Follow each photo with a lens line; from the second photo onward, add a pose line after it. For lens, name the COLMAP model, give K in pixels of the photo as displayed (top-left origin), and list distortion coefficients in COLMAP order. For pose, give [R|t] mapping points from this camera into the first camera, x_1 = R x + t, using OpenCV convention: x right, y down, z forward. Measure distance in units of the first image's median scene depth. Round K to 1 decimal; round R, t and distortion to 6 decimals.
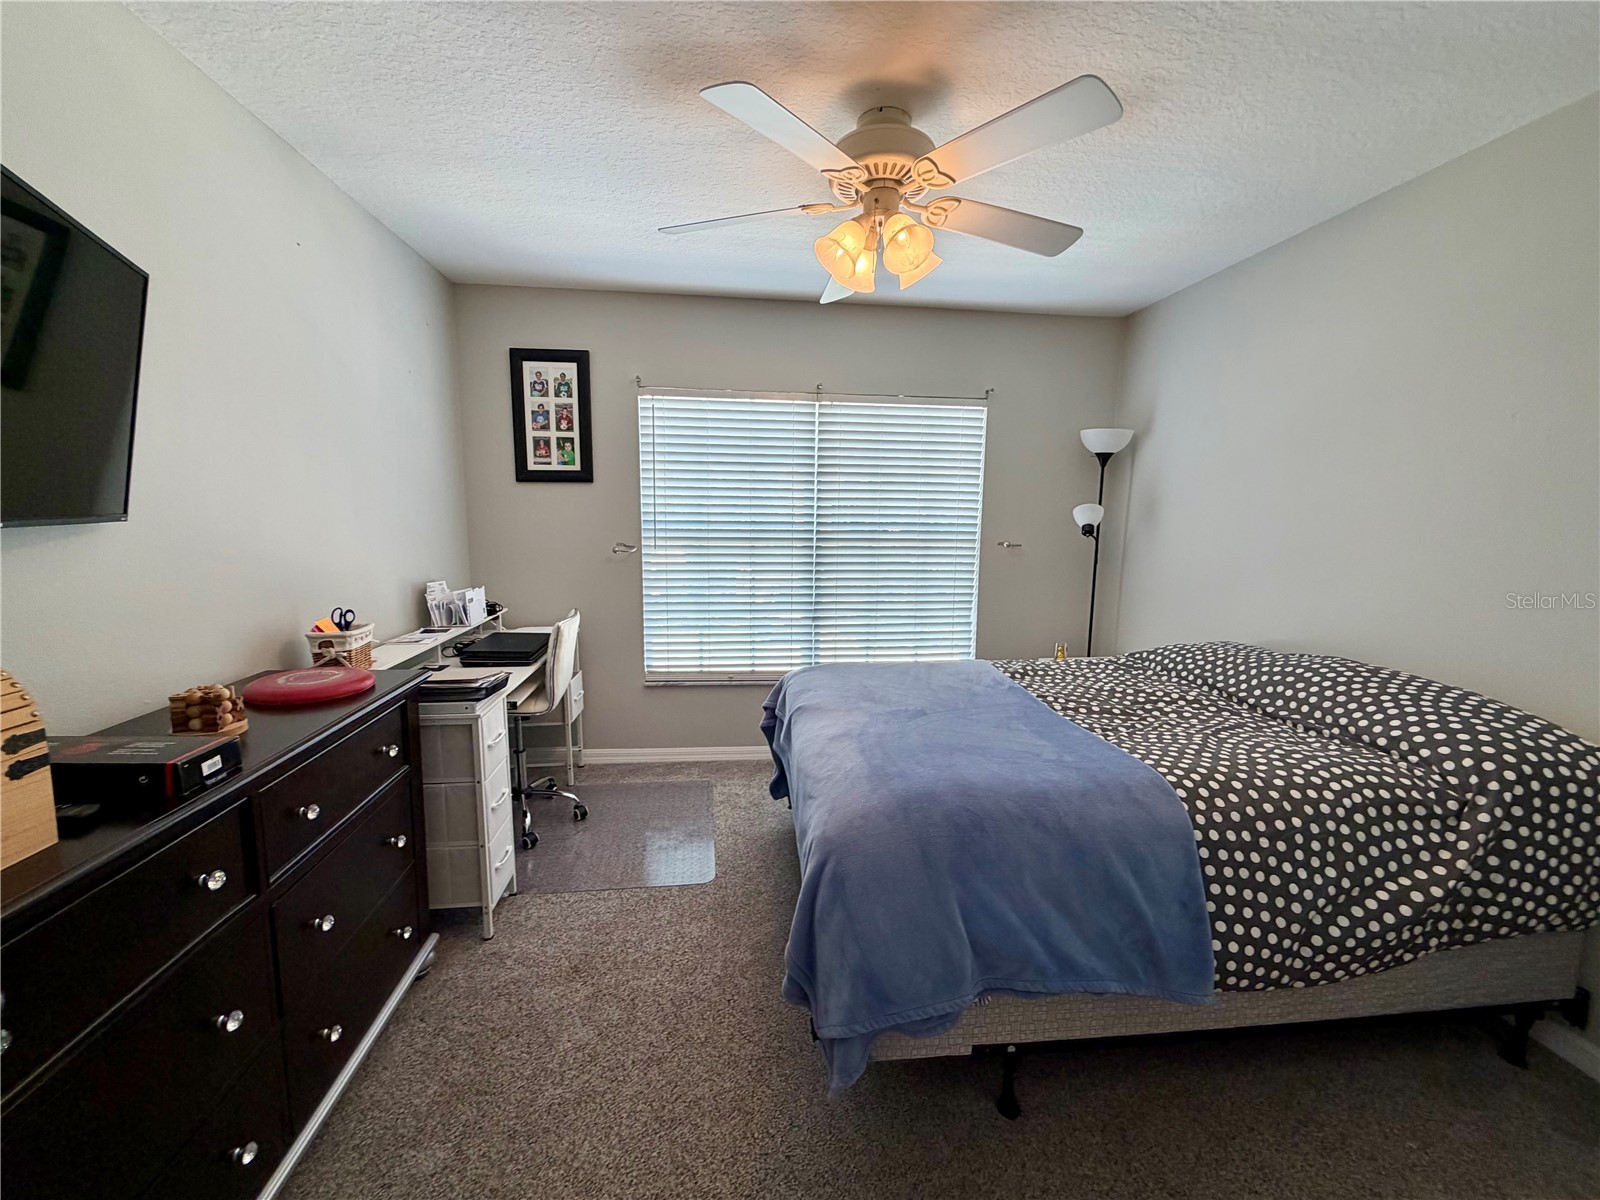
lens RADIAL K [[635.5, 0, 788.3], [0, 635.5, 600.4], [0, 0, 1]] dist [-0.000327, 0.000138]
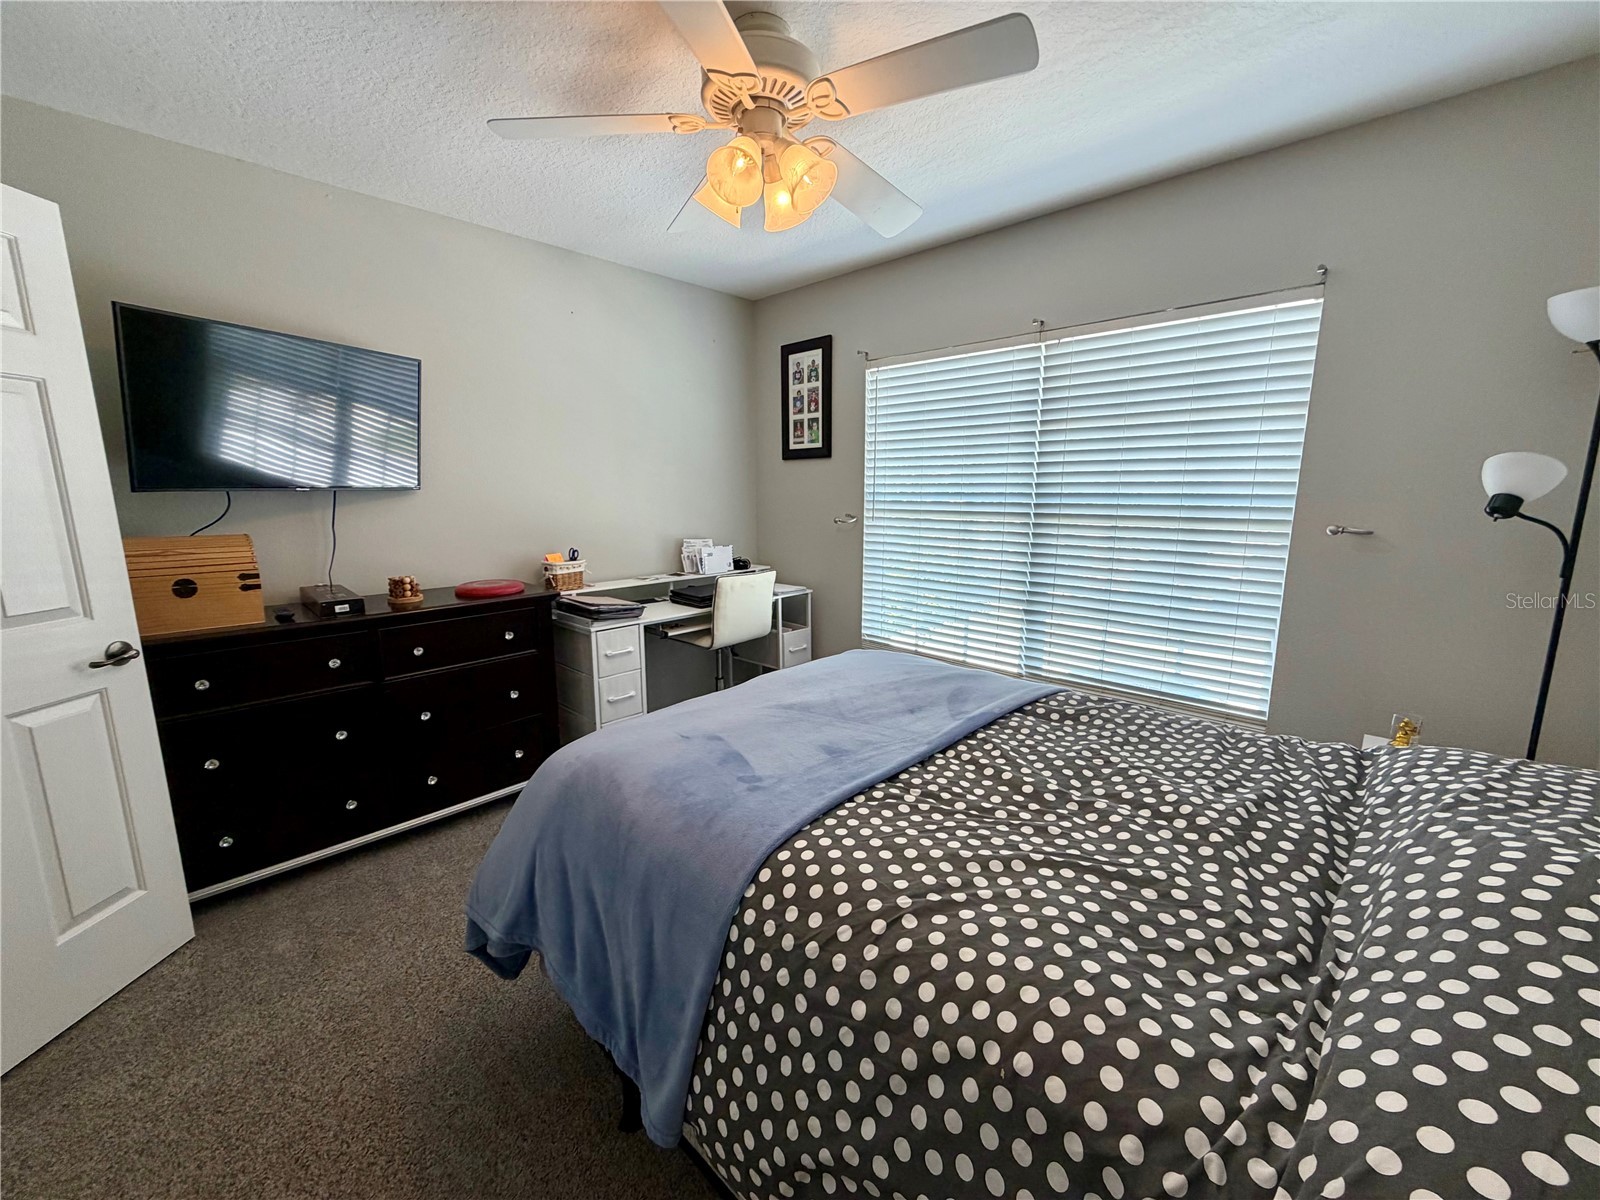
lens RADIAL K [[635.5, 0, 792.5], [0, 635.5, 599.3], [0, 0, 1]] dist [-0.000327, 0.000138]
pose [[0.636308, 0.121208, -0.761853, 0.519837], [-0.098174, 0.992273, 0.075871, -0.021779], [0.765163, 0.026517, 0.643291, 0.265154]]
